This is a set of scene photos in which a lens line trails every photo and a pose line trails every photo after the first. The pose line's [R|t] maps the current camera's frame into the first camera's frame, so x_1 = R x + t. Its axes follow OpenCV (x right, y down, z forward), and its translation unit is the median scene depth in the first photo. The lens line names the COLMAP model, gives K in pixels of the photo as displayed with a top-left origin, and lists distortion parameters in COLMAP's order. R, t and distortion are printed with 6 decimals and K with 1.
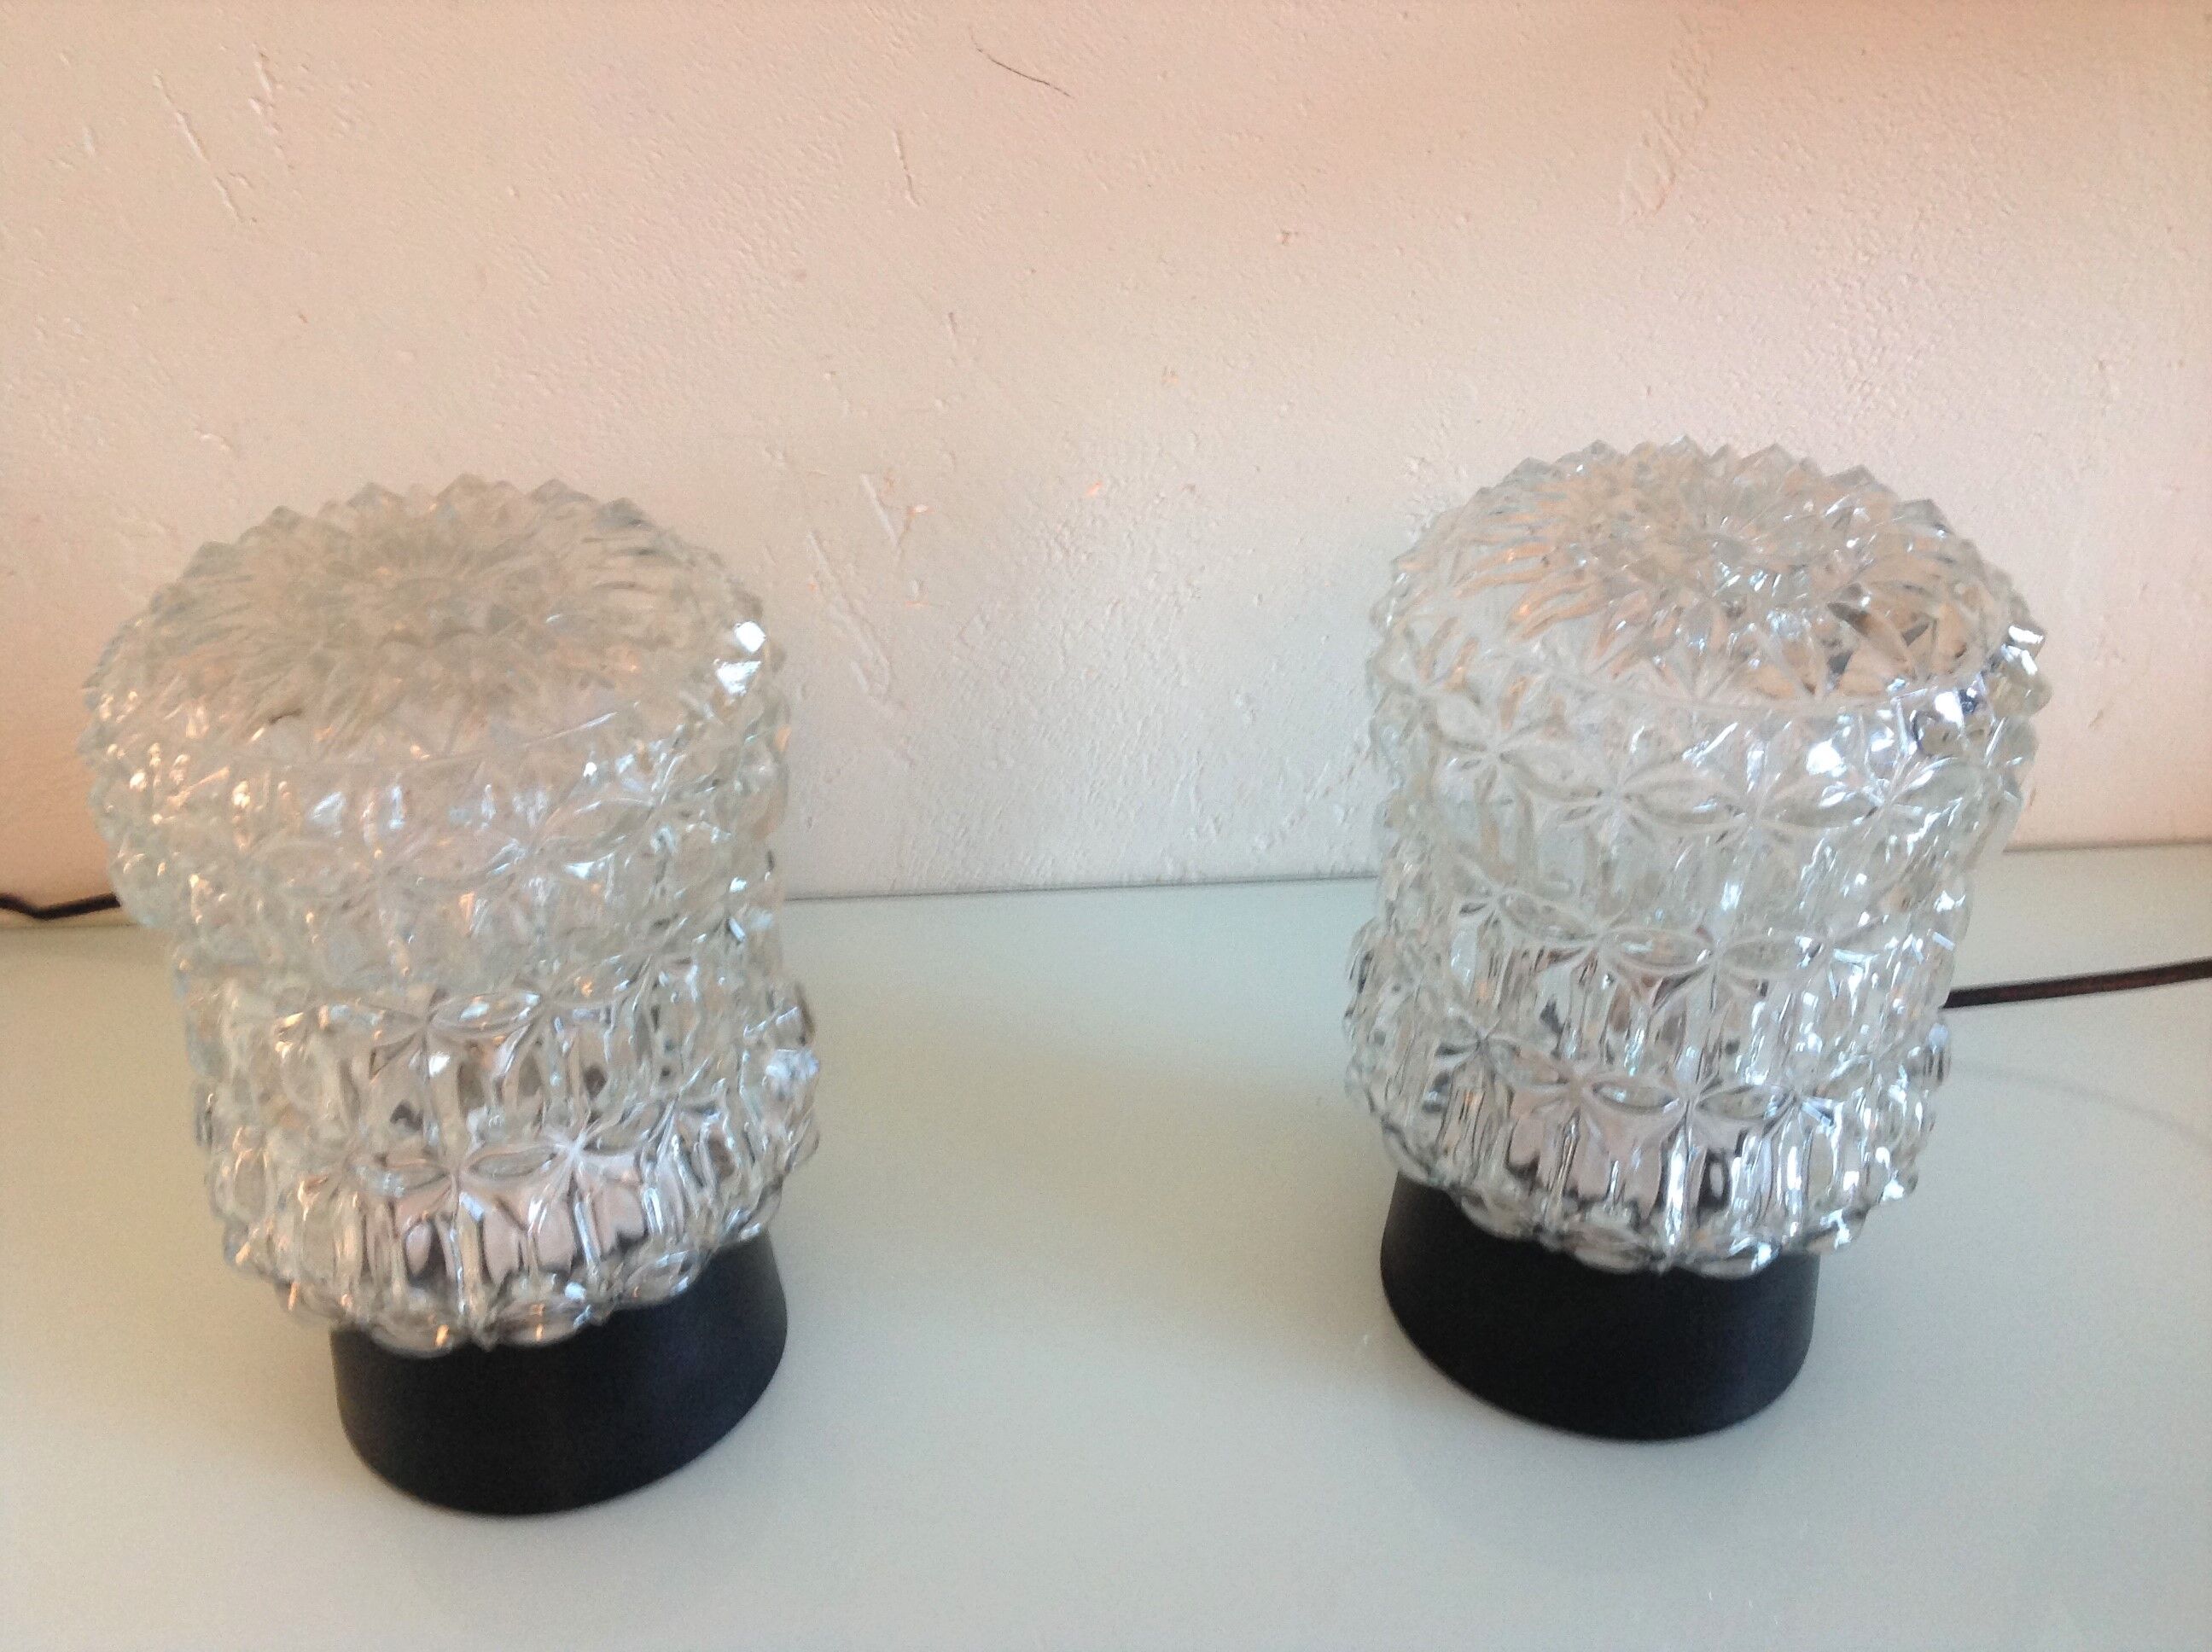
lens RADIAL K [[2283.0, 0, 1098.1], [0, 2283.0, 782.8], [0, 0, 1]] dist [0.075137, -0.278898]
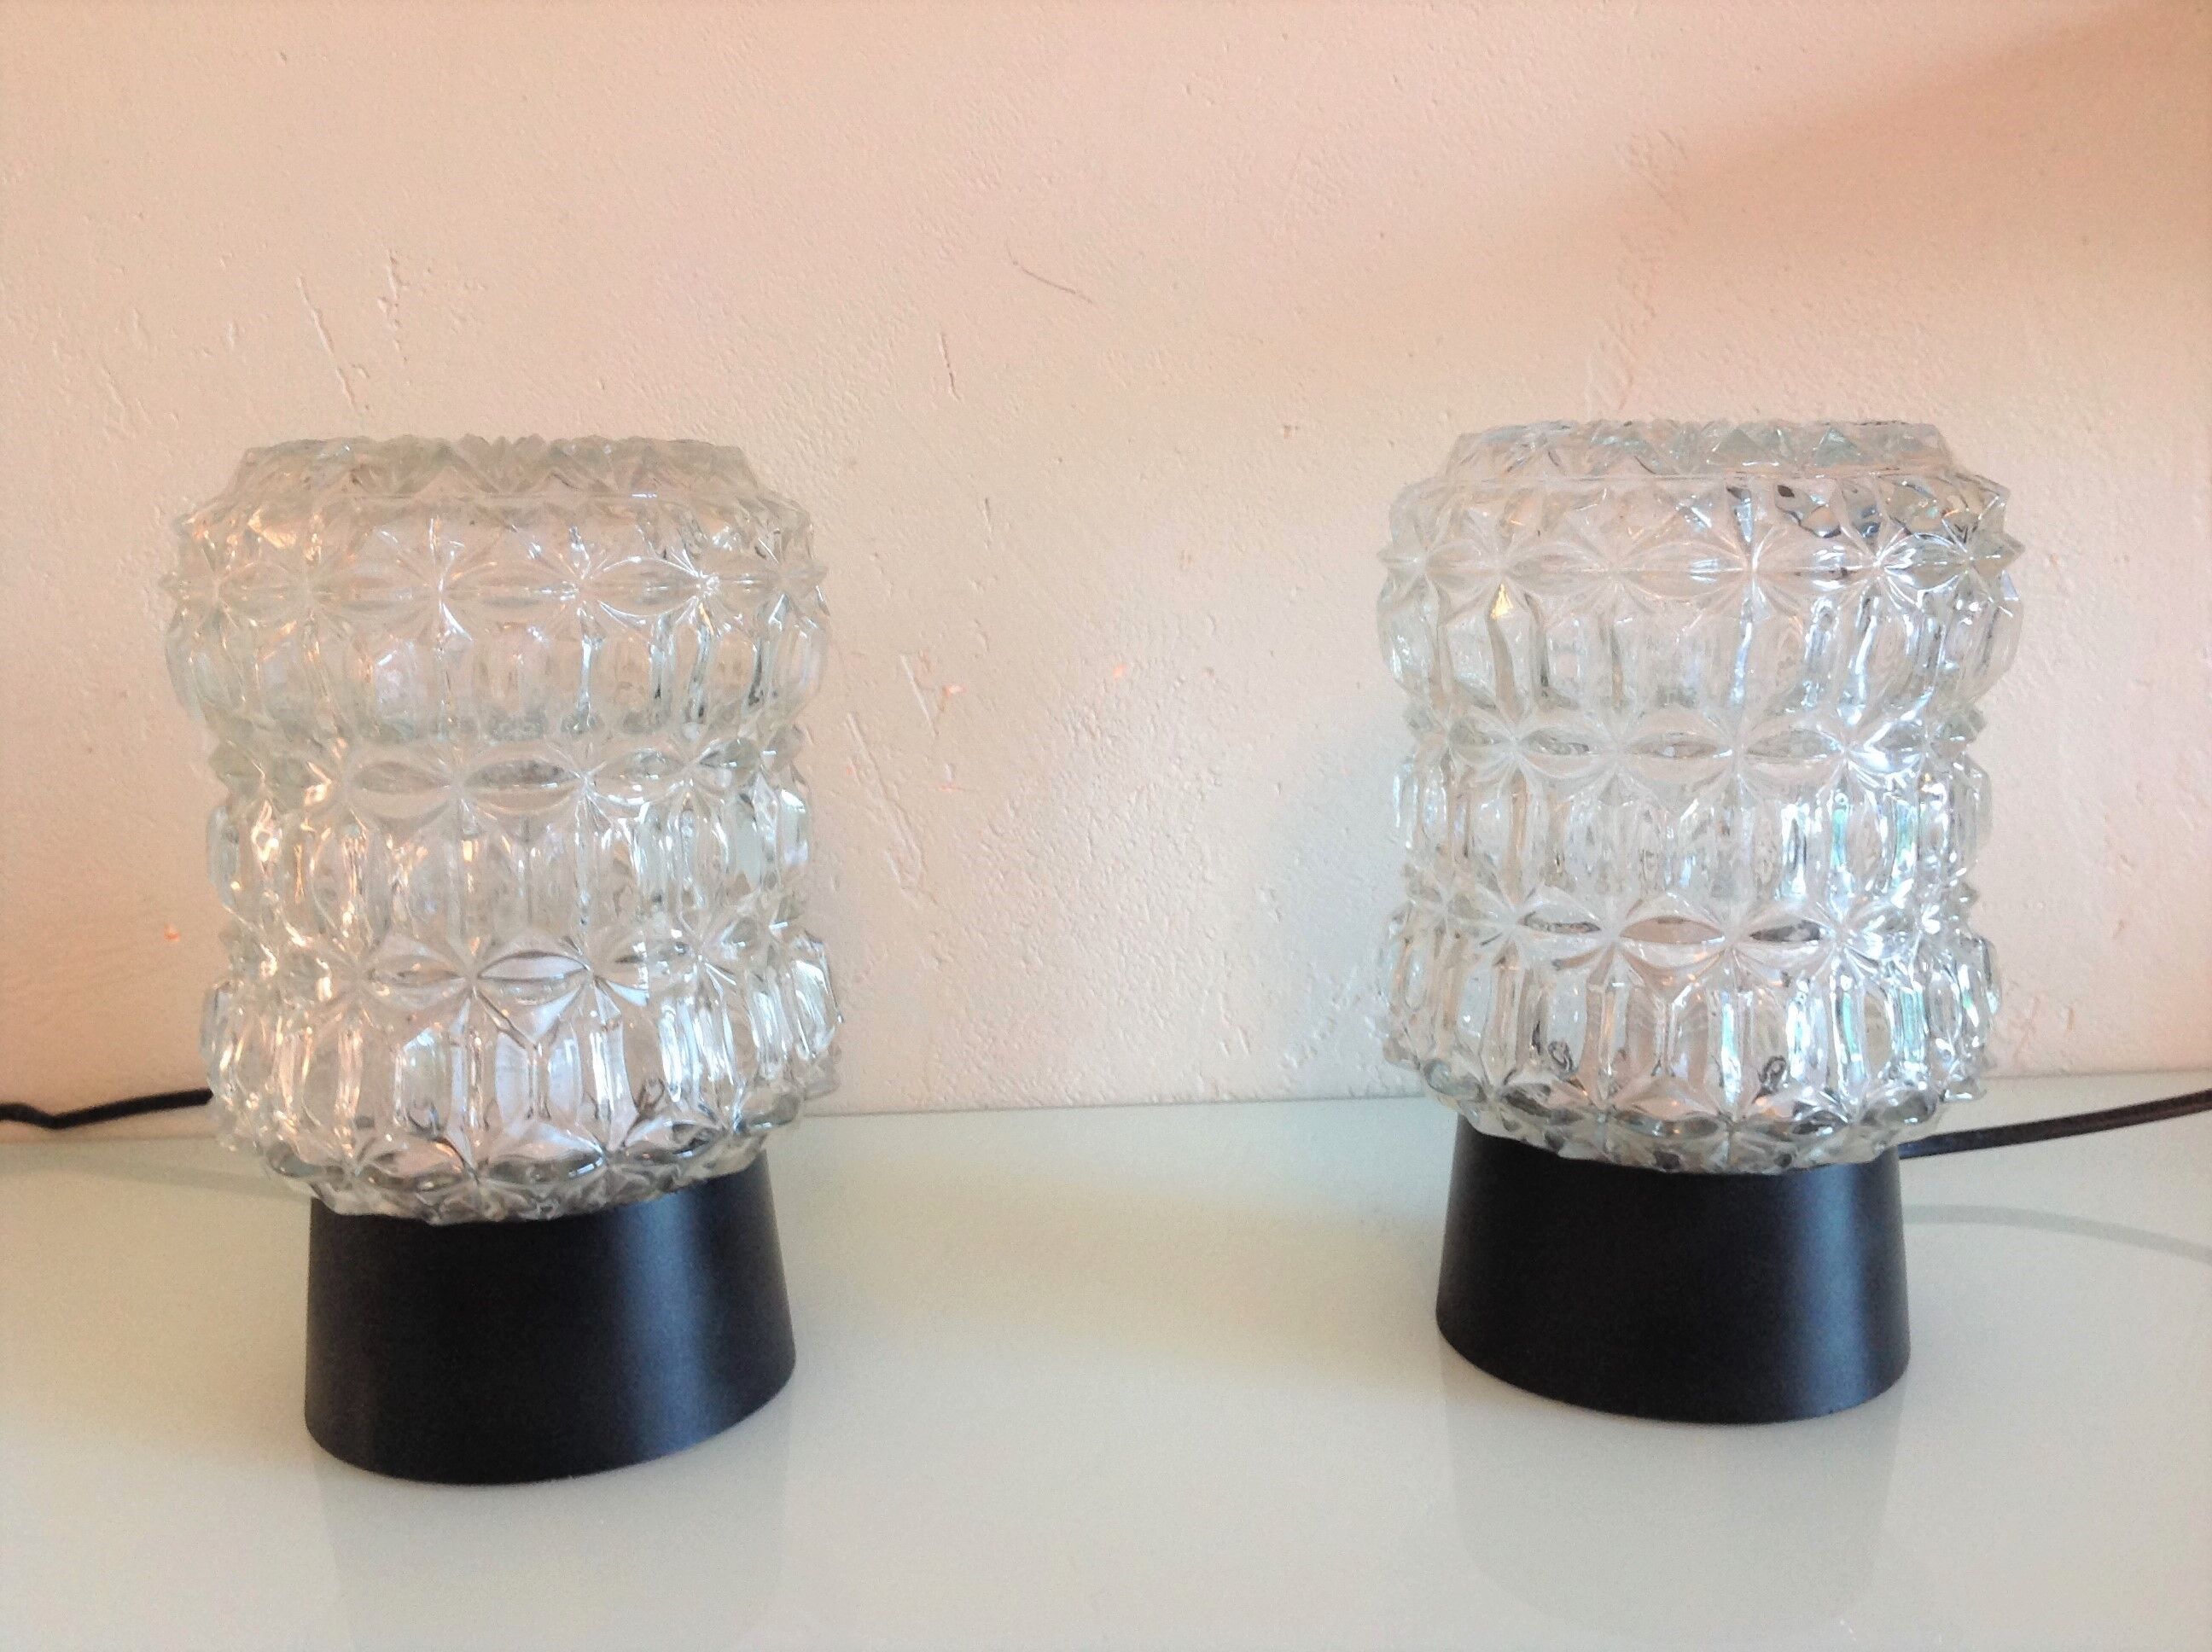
lens RADIAL K [[2283.0, 0, 1098.1], [0, 2283.0, 782.8], [0, 0, 1]] dist [0.075137, -0.278898]
pose [[0.999829, -0.012796, -0.013342, 0.002309], [0.005973, 0.906629, -0.421886, 0.366463], [0.017495, 0.421734, 0.906551, 0.058876]]
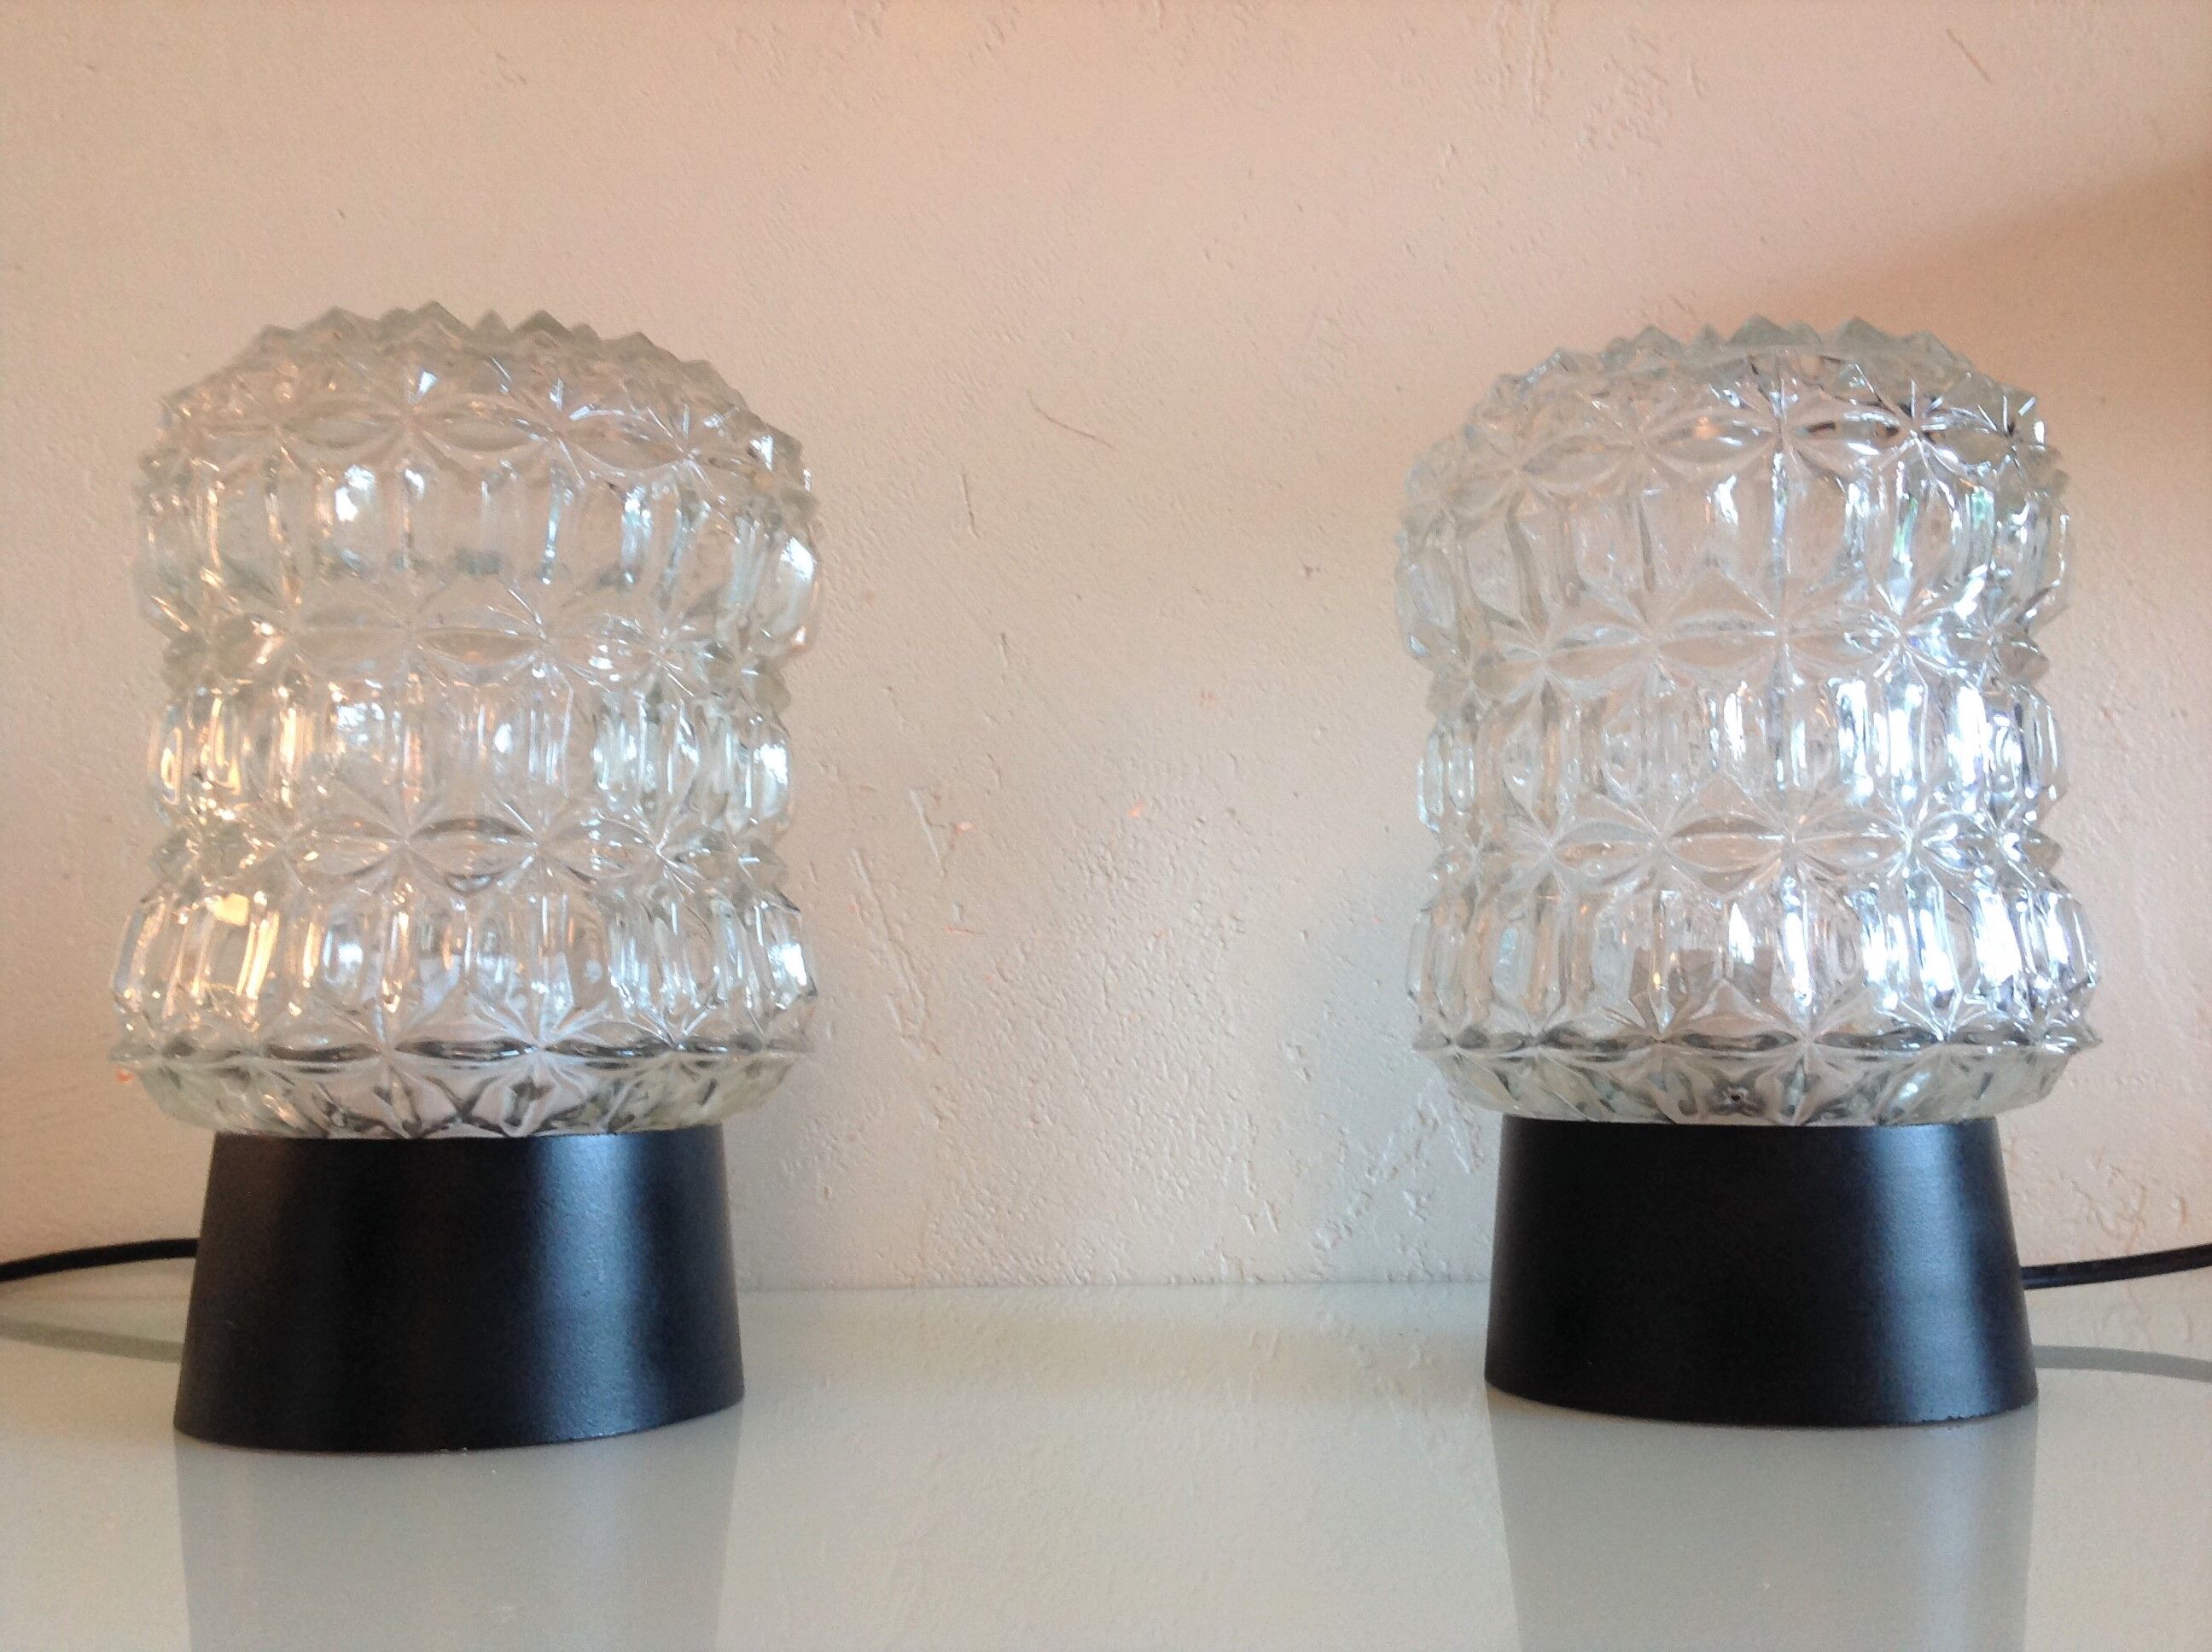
lens RADIAL K [[2259.2, 0, 1086.6], [0, 2259.2, 648.9], [0, 0, 1]] dist [0.063776, -0.188852]
pose [[0.999308, -0.009255, -0.036032, 0.013232], [-0.017143, 0.745020, -0.666822, 0.491787], [0.033016, 0.666978, 0.744346, 0.199012]]
